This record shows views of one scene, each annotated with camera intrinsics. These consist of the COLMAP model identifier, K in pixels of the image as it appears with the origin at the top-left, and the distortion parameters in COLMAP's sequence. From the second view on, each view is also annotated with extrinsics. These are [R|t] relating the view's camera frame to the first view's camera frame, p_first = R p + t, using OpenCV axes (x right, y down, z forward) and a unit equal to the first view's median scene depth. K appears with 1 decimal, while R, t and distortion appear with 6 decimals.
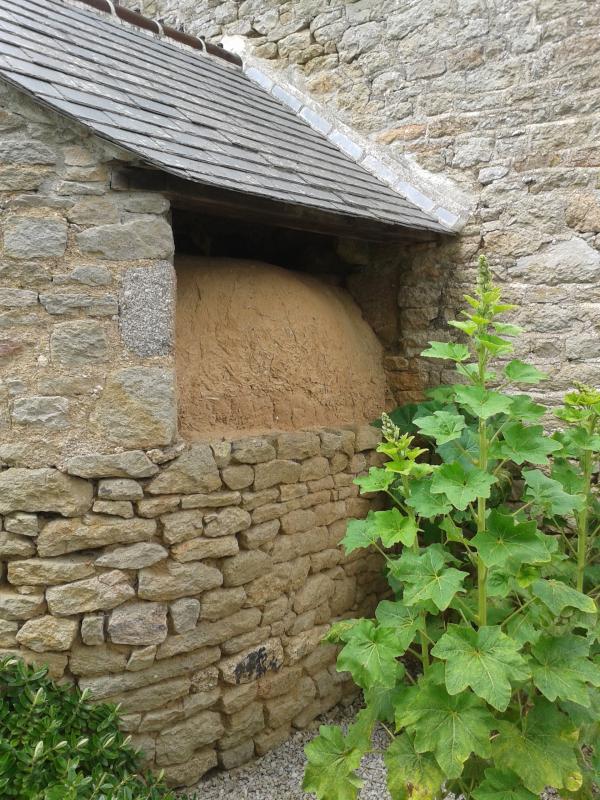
lens RADIAL K [[759.8, 0, 317.0], [0, 759.8, 400.2], [0, 0, 1]] dist [0.194850, -0.393213]
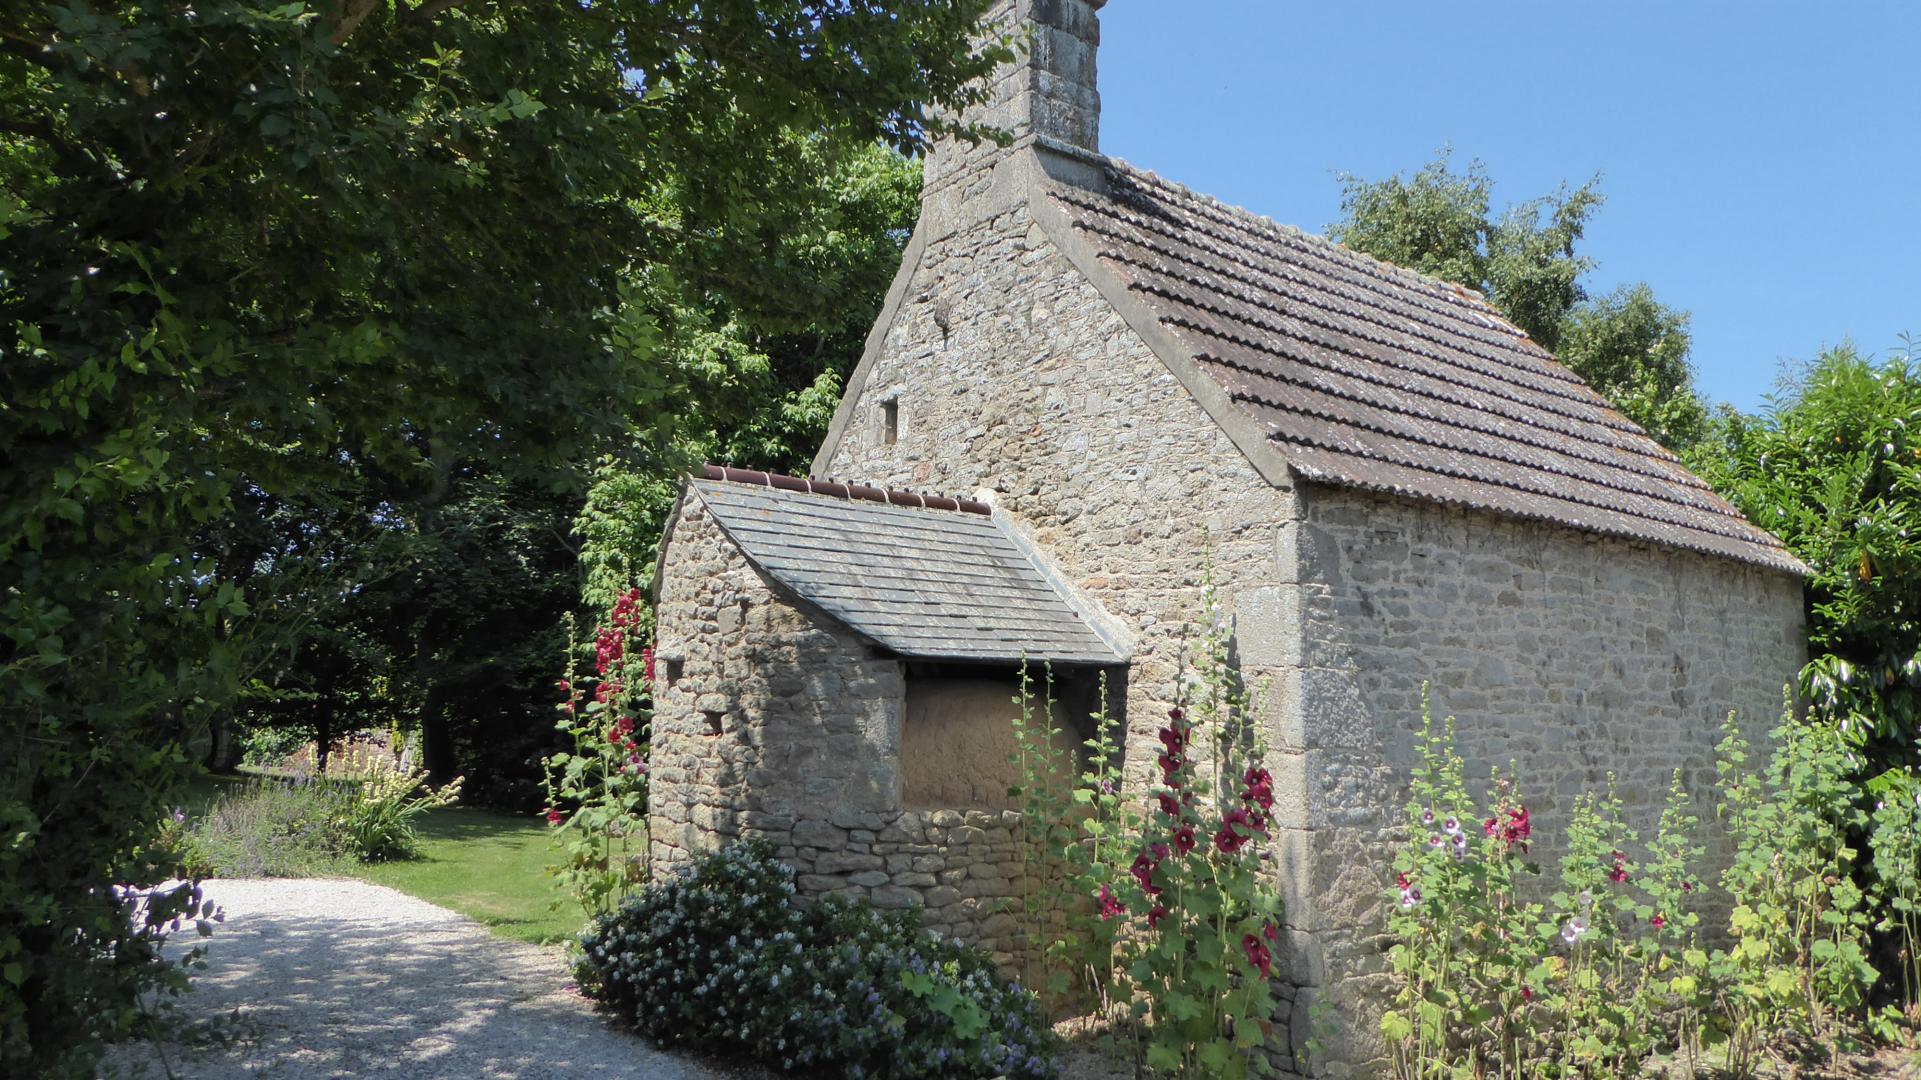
lens RADIAL K [[1275.4, 0, 960.5], [0, 1275.4, 540.0], [0, 0, 1]] dist [-0.005655, -0.000379]
pose [[0.969482, -0.017795, -0.244516, 0.636840], [-0.030823, 0.980601, -0.193574, 0.013755], [0.243218, 0.195203, 0.950127, -1.699094]]
